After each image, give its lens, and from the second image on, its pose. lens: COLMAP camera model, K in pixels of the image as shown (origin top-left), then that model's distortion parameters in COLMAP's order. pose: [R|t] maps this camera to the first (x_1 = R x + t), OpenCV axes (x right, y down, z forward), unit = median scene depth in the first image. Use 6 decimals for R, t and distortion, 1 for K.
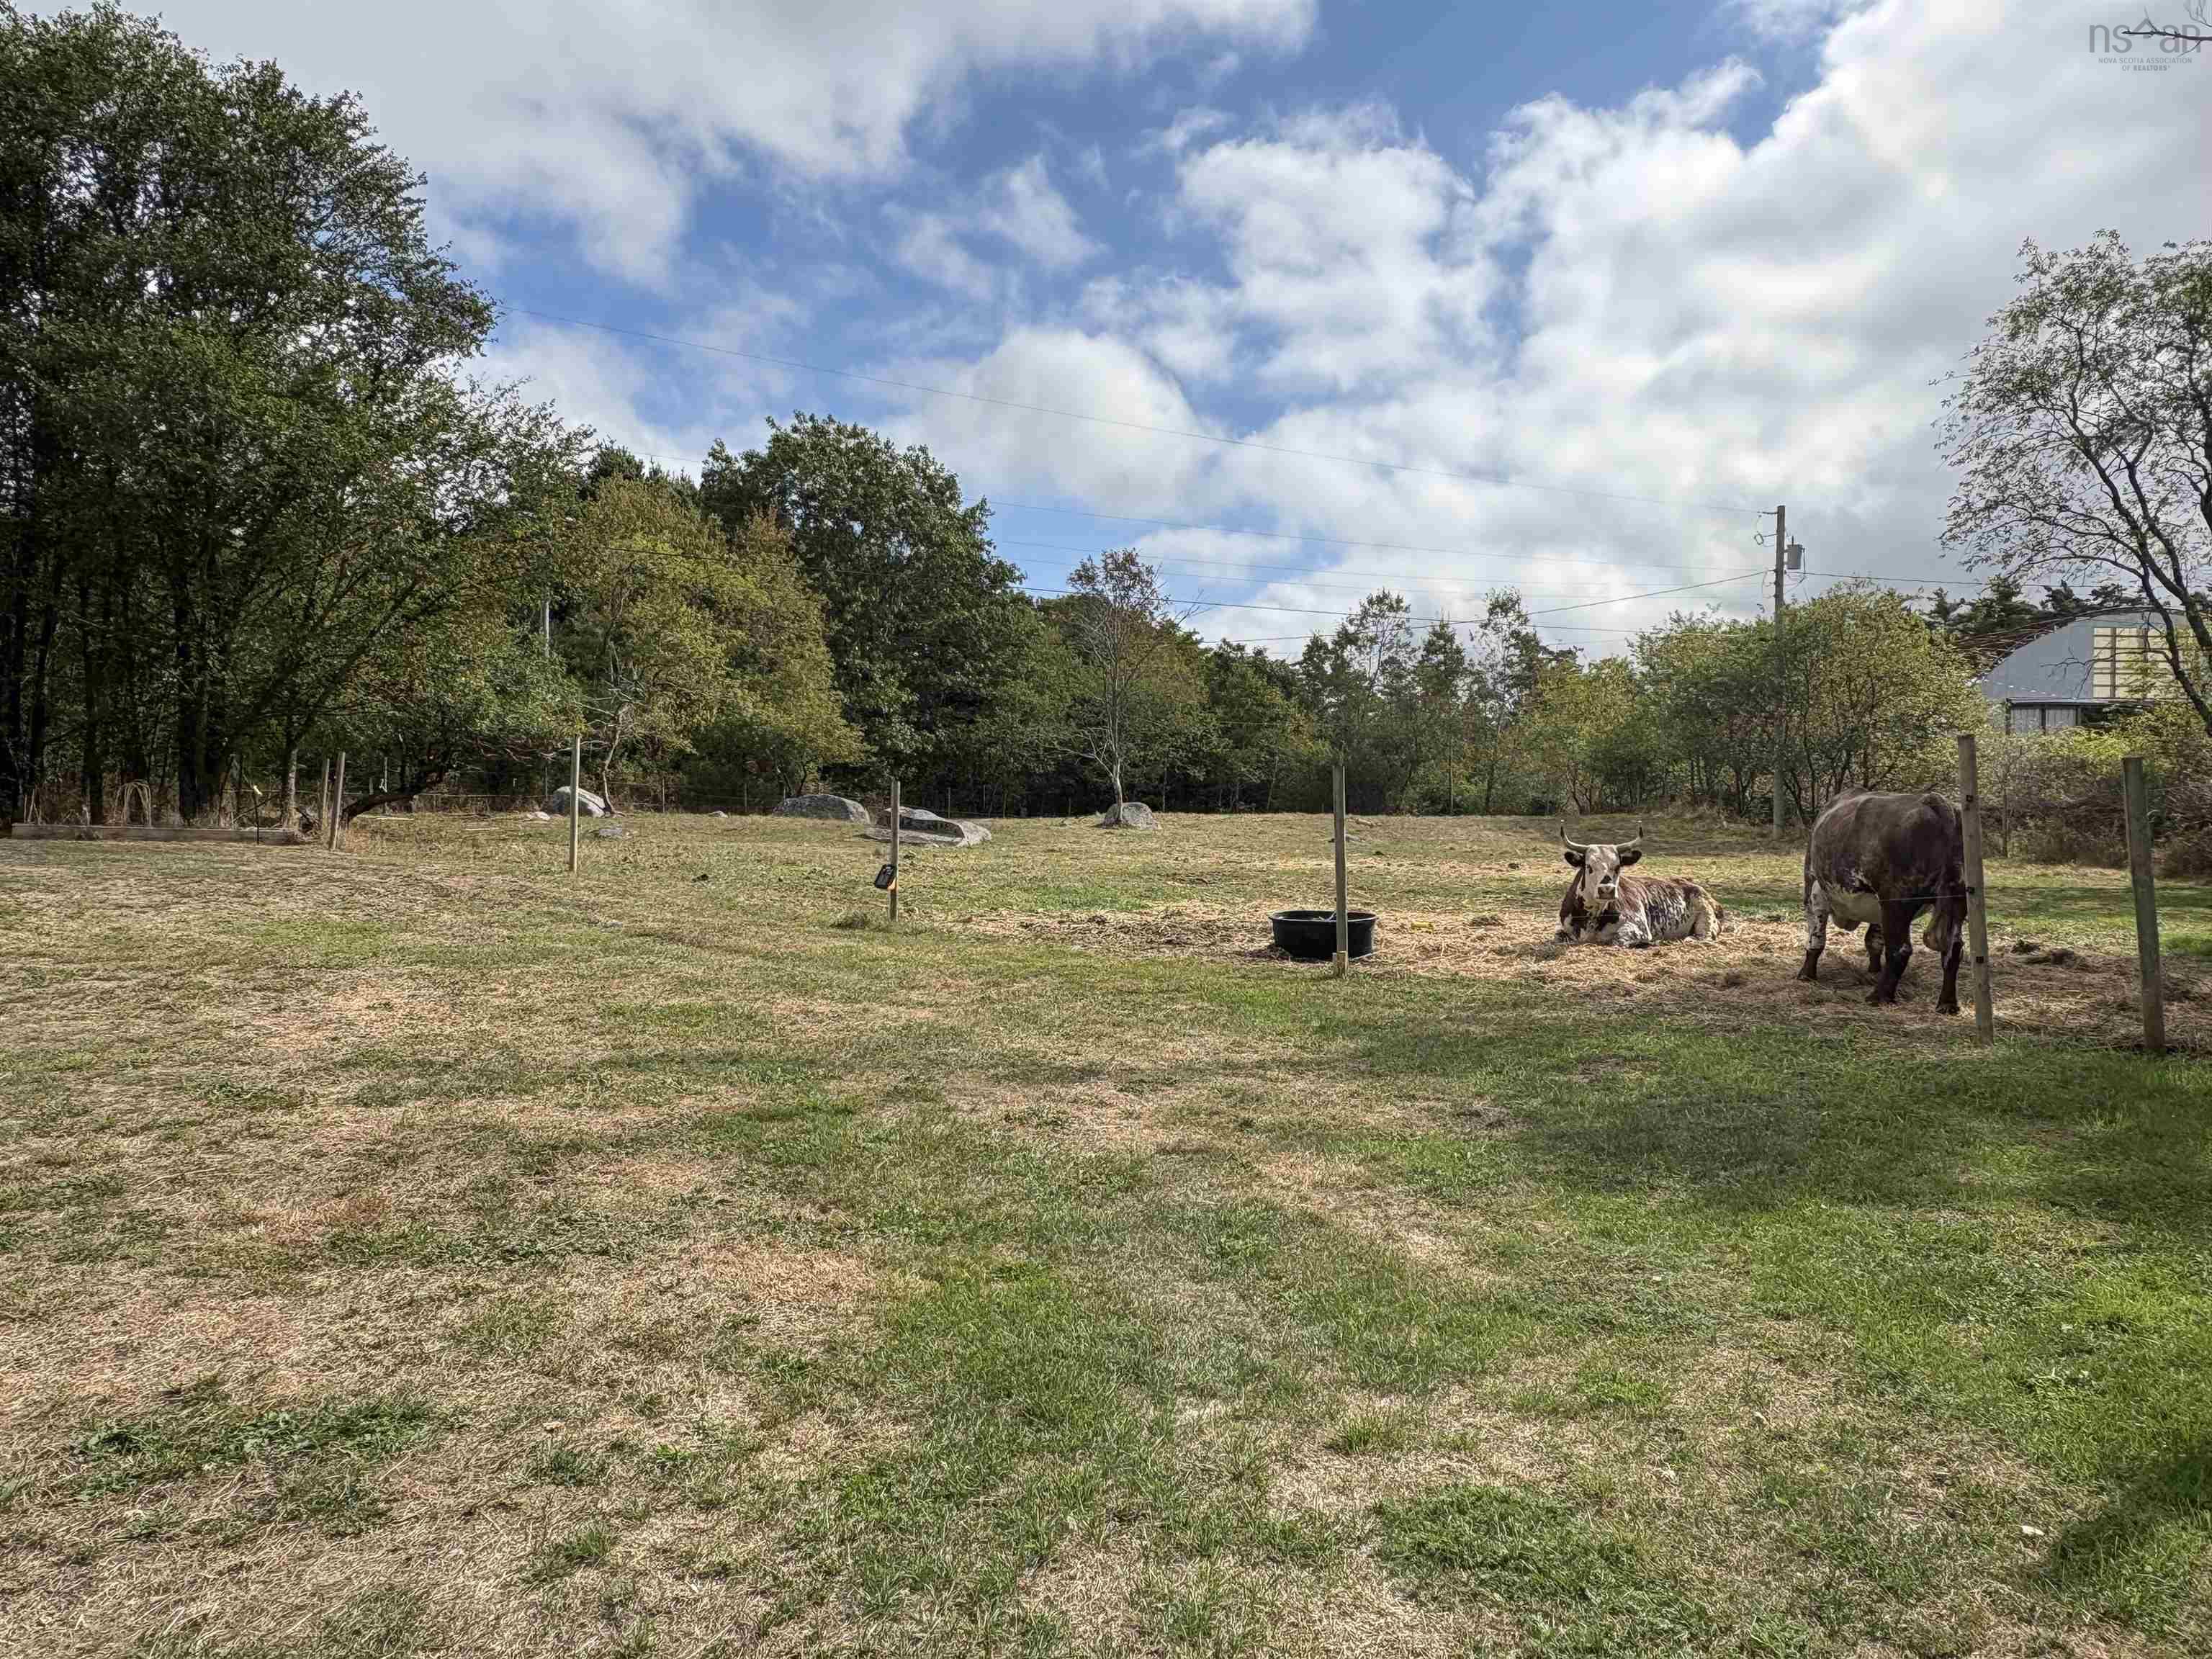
lens RADIAL K [[1470.7, 0, 1110.5], [0, 1470.7, 833.4], [0, 0, 1]] dist [-0.007301, 0.005129]
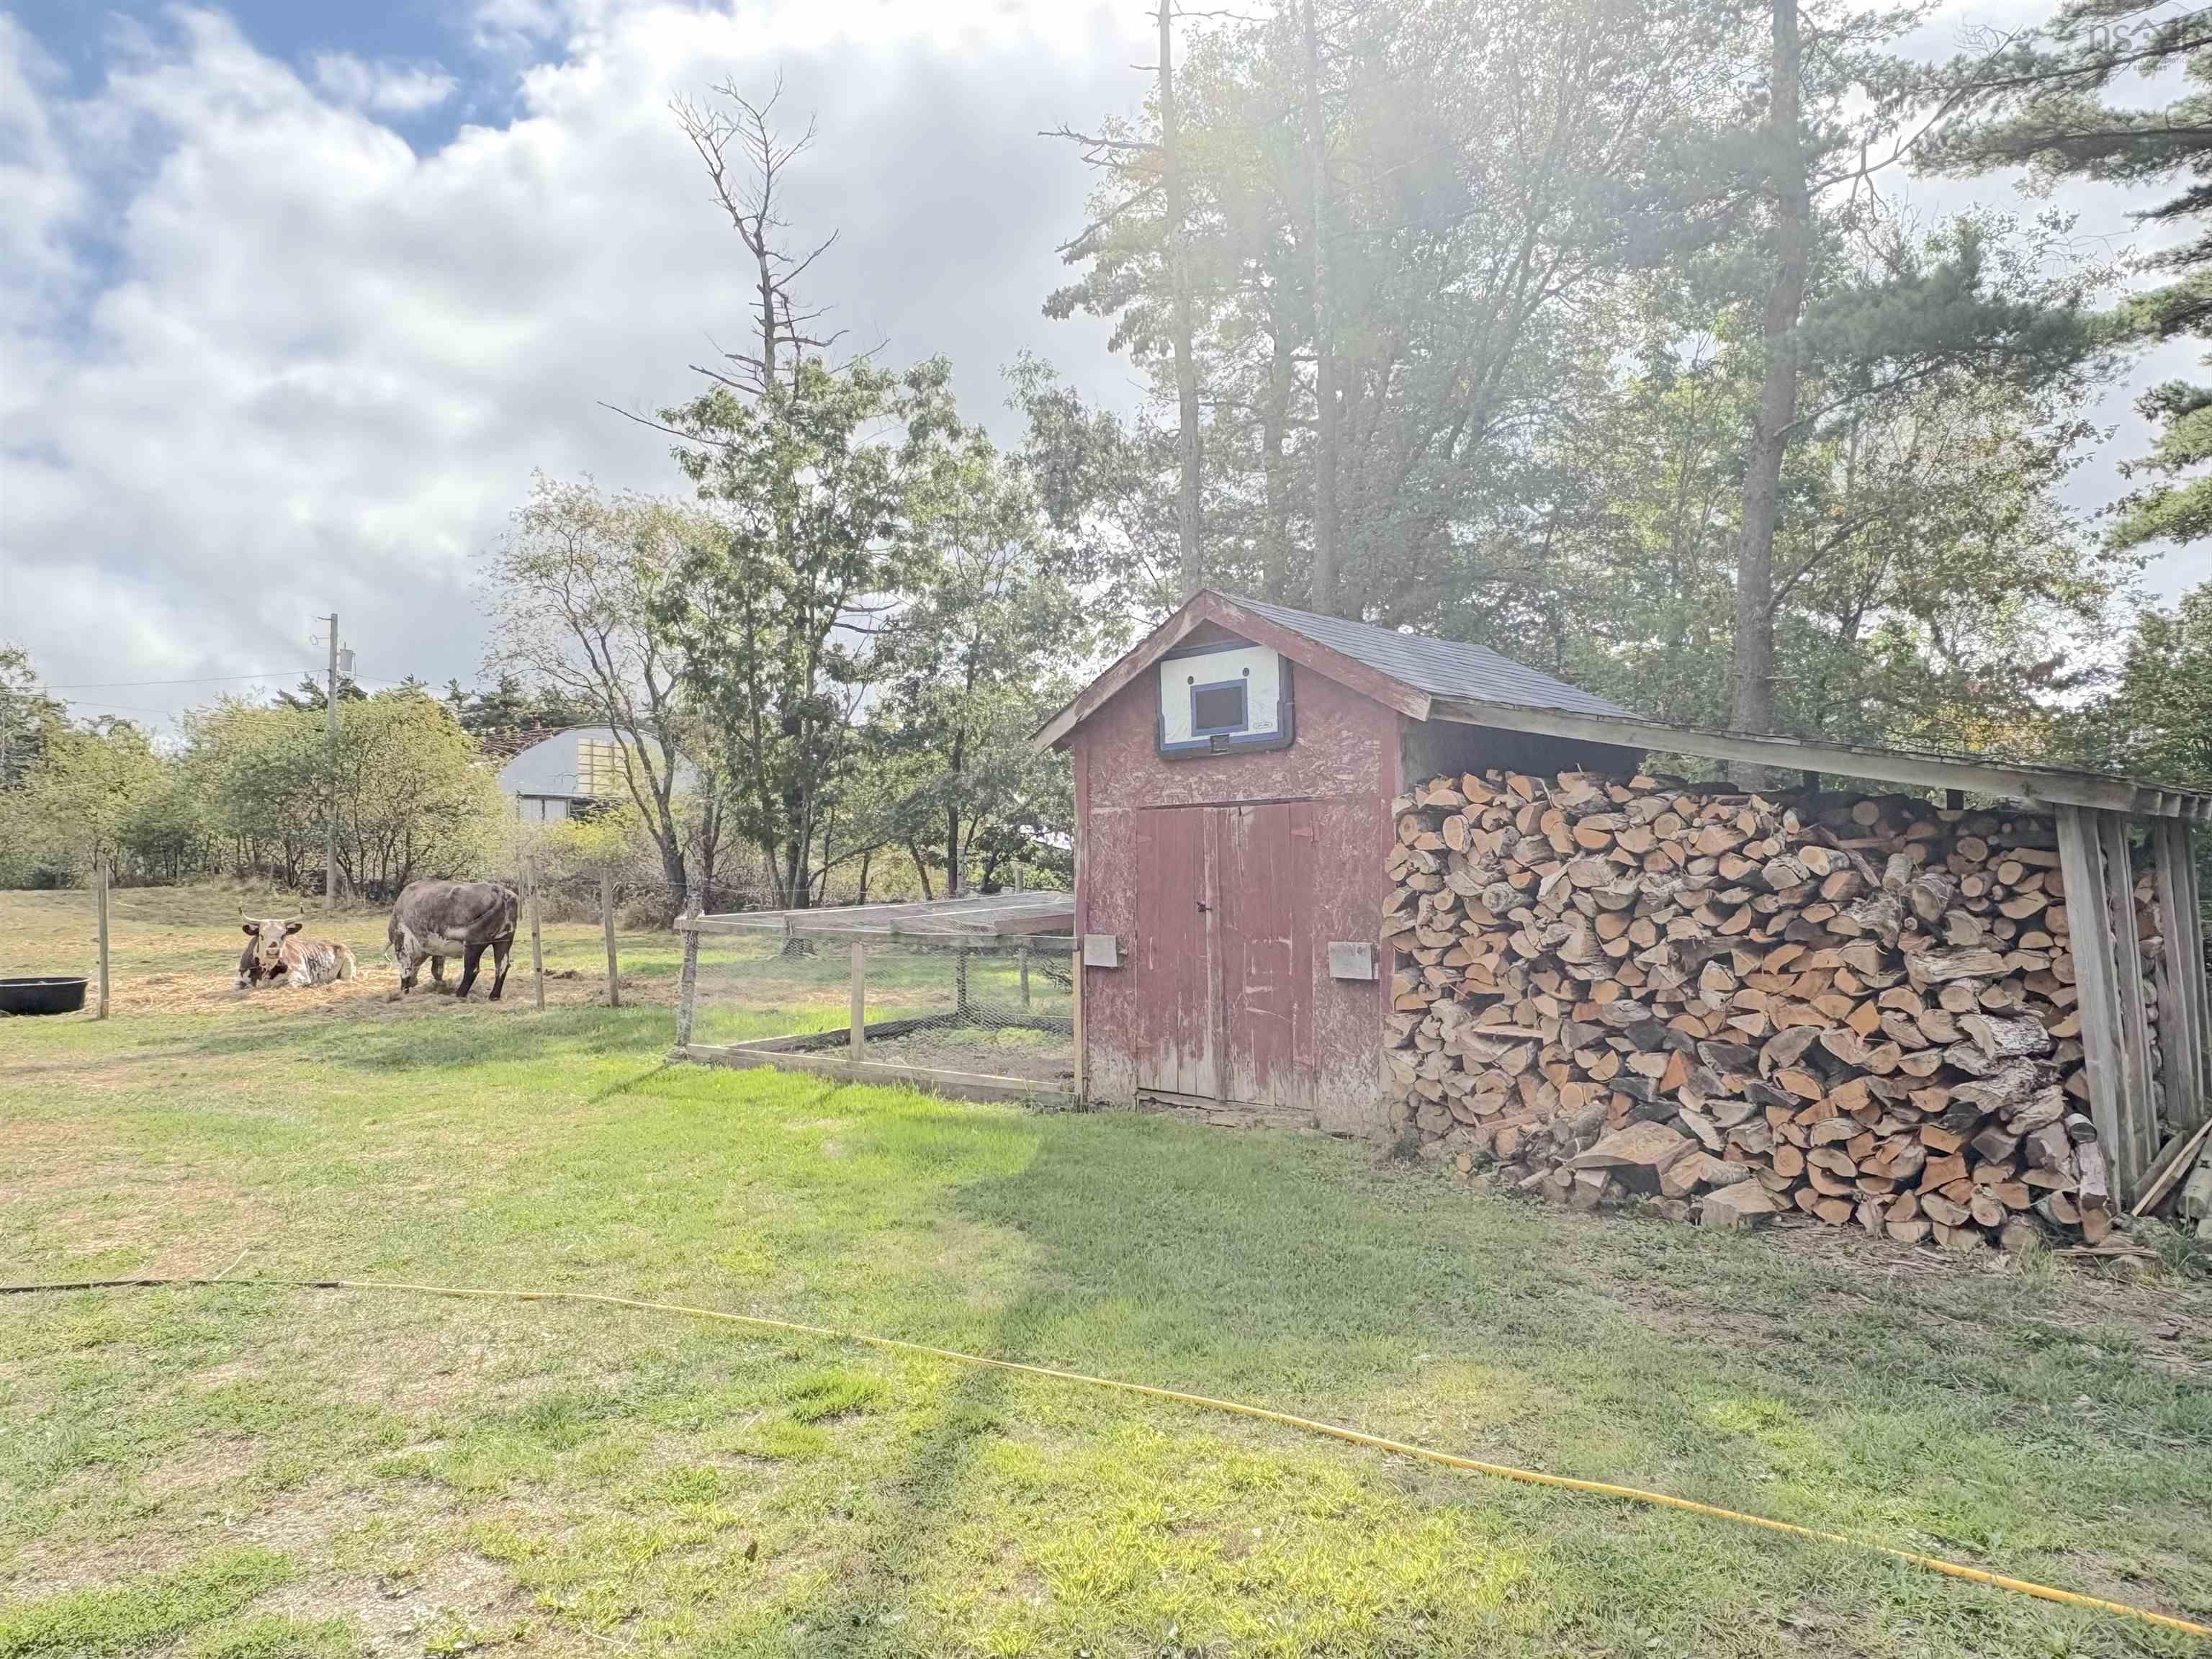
lens RADIAL K [[1470.7, 0, 1102.4], [0, 1470.7, 824.2], [0, 0, 1]] dist [-0.007301, 0.005129]
pose [[0.594440, 0.021403, 0.803855, -0.149566], [0.020142, 0.998936, -0.041492, -0.003310], [-0.803887, 0.040855, 0.593377, -0.215104]]
